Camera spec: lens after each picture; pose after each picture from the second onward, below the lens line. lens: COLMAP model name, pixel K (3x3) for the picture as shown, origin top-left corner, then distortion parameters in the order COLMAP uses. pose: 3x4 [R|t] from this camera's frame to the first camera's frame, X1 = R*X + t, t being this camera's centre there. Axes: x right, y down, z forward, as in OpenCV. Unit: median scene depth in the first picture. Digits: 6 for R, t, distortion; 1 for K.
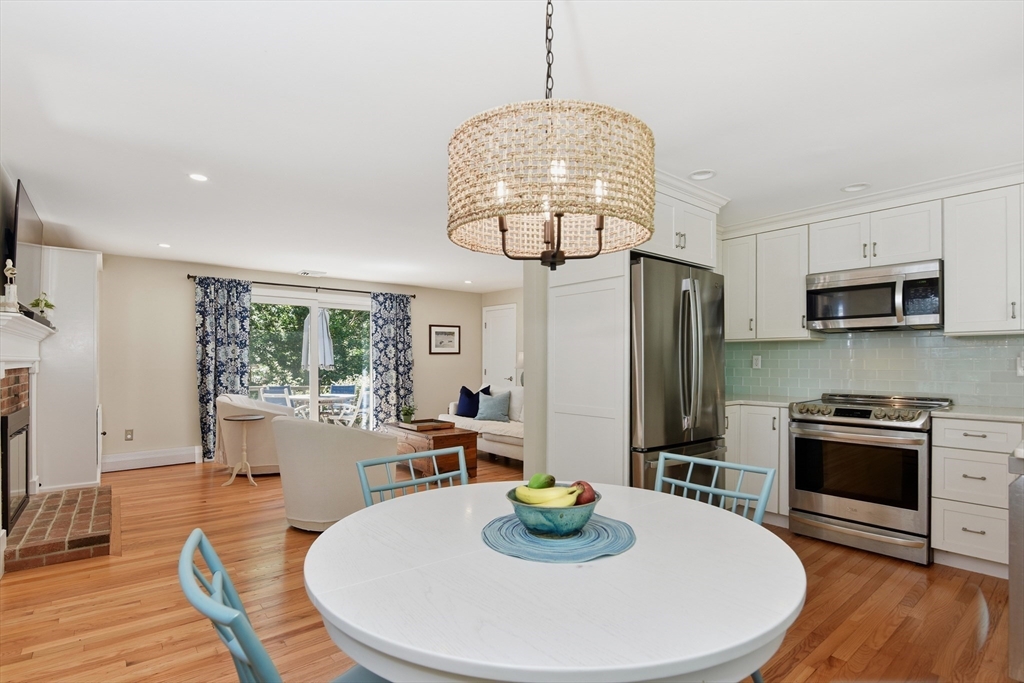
lens RADIAL K [[493.3, 0, 510.3], [0, 493.3, 359.4], [0, 0, 1]] dist [-0.017312, 0.000151]
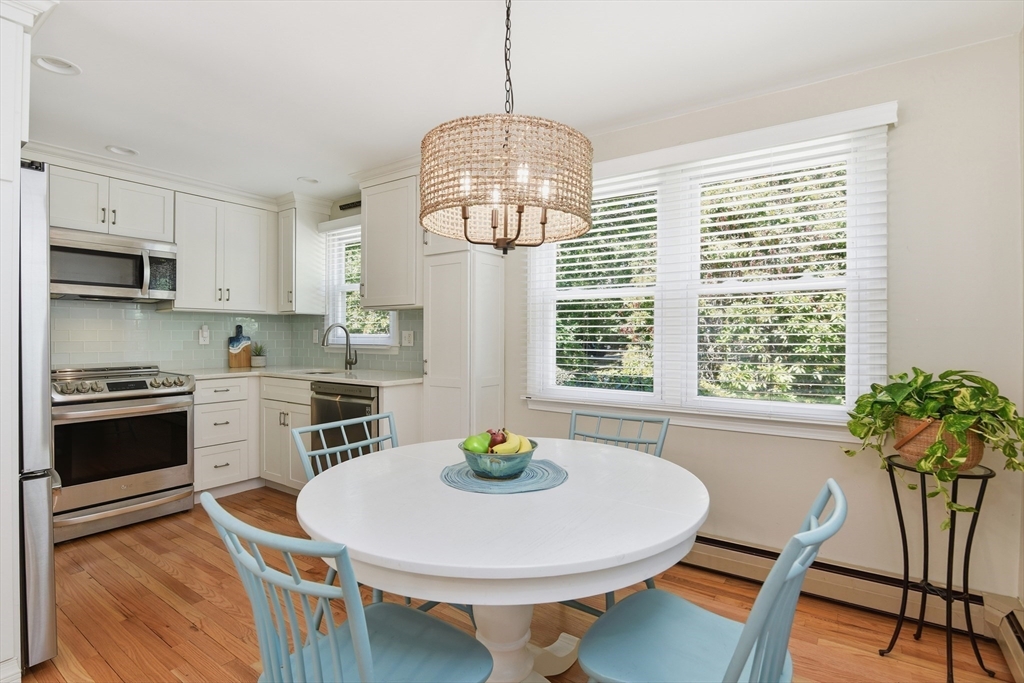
lens RADIAL K [[497.8, 0, 511.9], [0, 497.8, 334.7], [0, 0, 1]] dist [-0.016682, 0.000428]
pose [[-0.277091, 0.001073, 0.960843, -0.234971], [-0.006865, 0.999972, -0.003097, 0.003574], [-0.960819, -0.007455, -0.277075, 0.288186]]
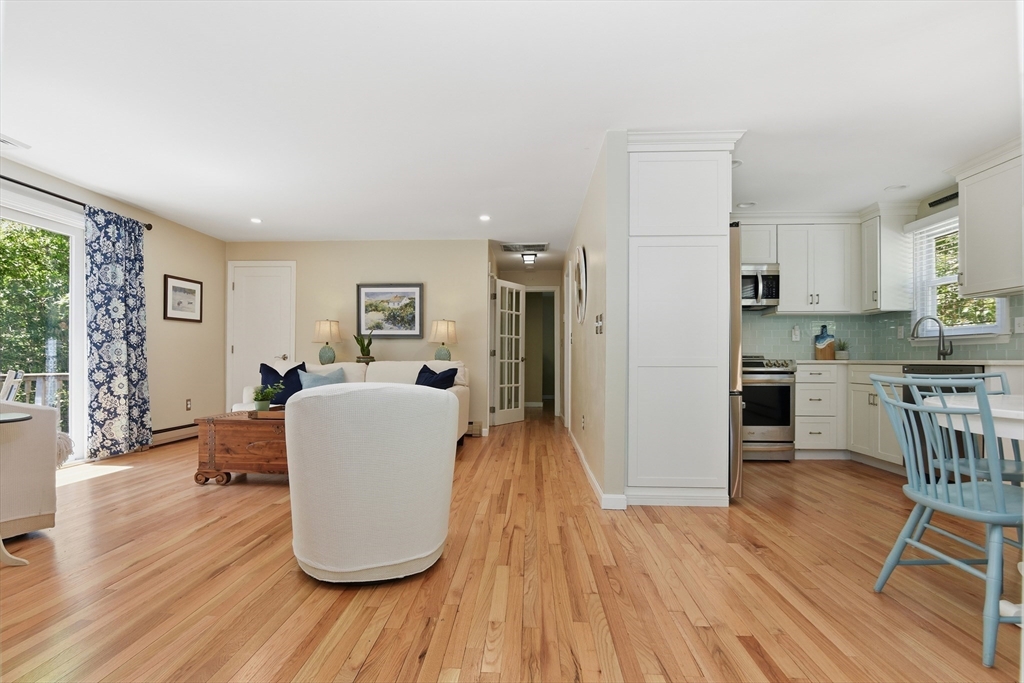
lens RADIAL K [[491.1, 0, 495.0], [0, 491.1, 360.0], [0, 0, 1]] dist [-0.017523, 0.000354]
pose [[0.685747, 0.001188, 0.727839, -0.442711], [-0.006248, 0.999971, 0.004255, 0.050862], [-0.727813, -0.007465, 0.685735, 0.304836]]
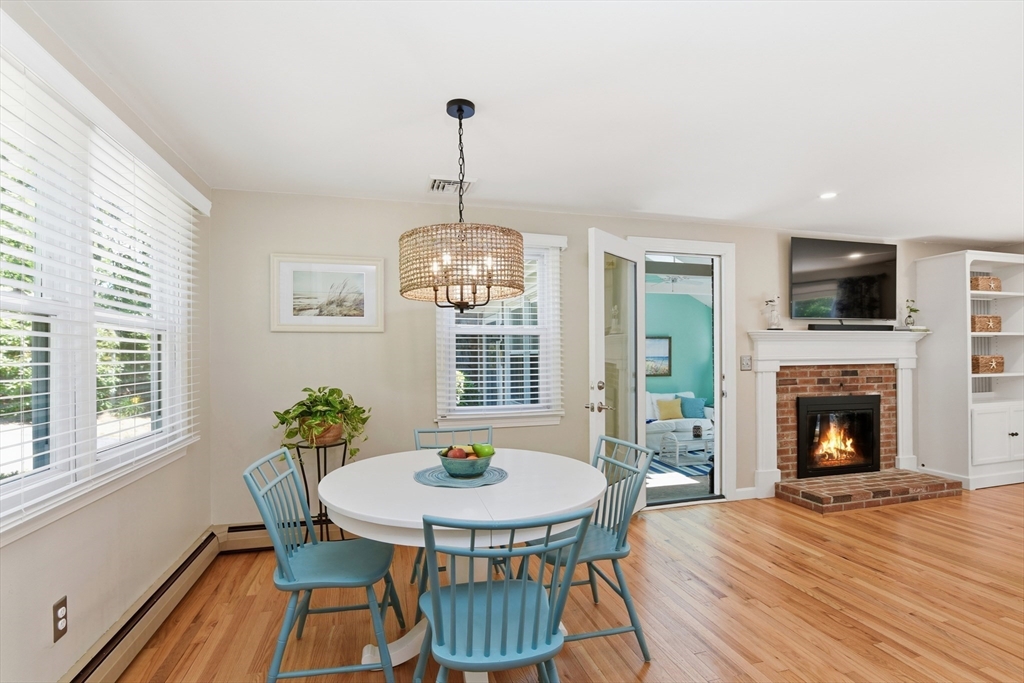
lens RADIAL K [[480.5, 0, 511.9], [0, 480.5, 353.3], [0, 0, 1]] dist [-0.014828, 0.000504]
pose [[-0.393786, -0.001329, -0.919201, 0.321989], [0.011024, 0.999920, -0.006168, -0.008023], [0.919136, -0.012562, -0.393740, 0.387186]]
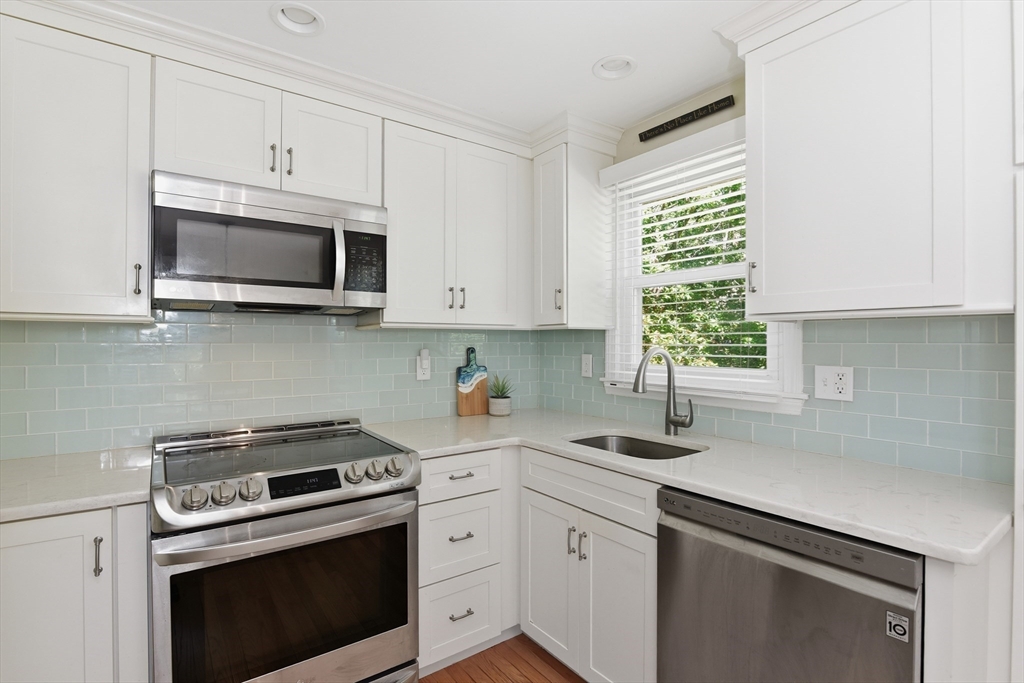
lens RADIAL K [[486.9, 0, 508.4], [0, 486.9, 344.9], [0, 0, 1]] dist [-0.021898, 0.000073]
pose [[0.049330, -0.006316, 0.998763, 0.126557], [-0.005873, 0.999961, 0.006613, -0.015531], [-0.998765, -0.006192, 0.049291, 0.414134]]
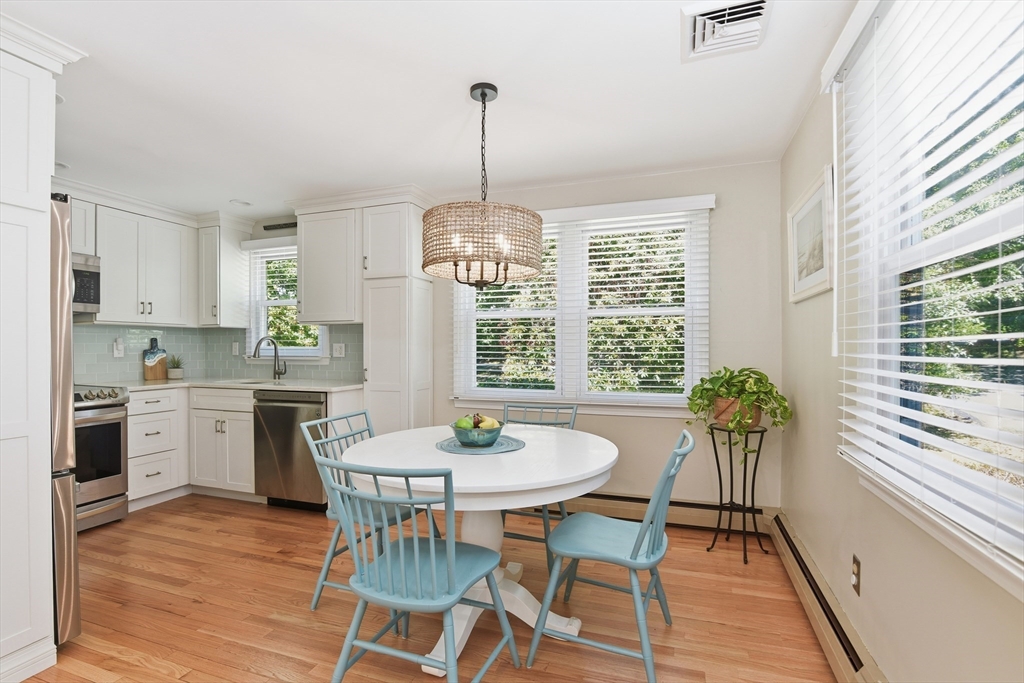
lens RADIAL K [[481.5, 0, 510.0], [0, 481.5, 346.9], [0, 0, 1]] dist [-0.014535, -0.000447]
pose [[-0.522357, 0.000495, 0.852727, -0.303244], [-0.002724, 0.999994, -0.002249, 0.003363], [-0.852722, -0.003498, -0.522353, 0.390551]]
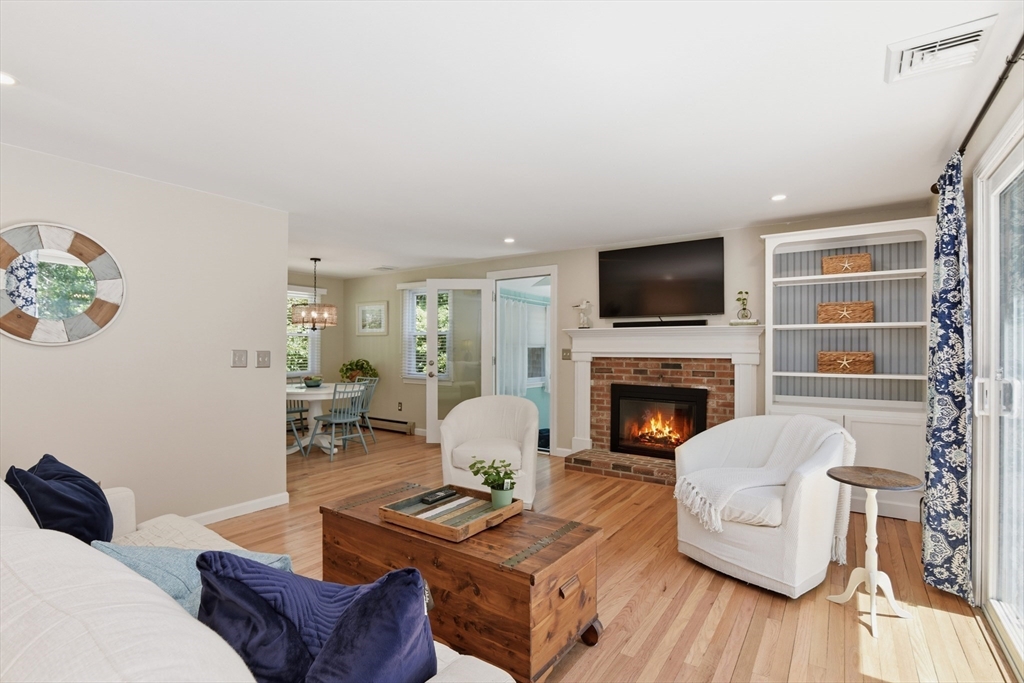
lens RADIAL K [[486.9, 0, 508.4], [0, 486.9, 344.9], [0, 0, 1]] dist [-0.021898, 0.000073]
pose [[-0.962173, -0.006162, -0.272370, -0.097049], [-0.003603, 0.999945, -0.009893, -0.001959], [0.272416, -0.008537, -0.962142, 1.305995]]
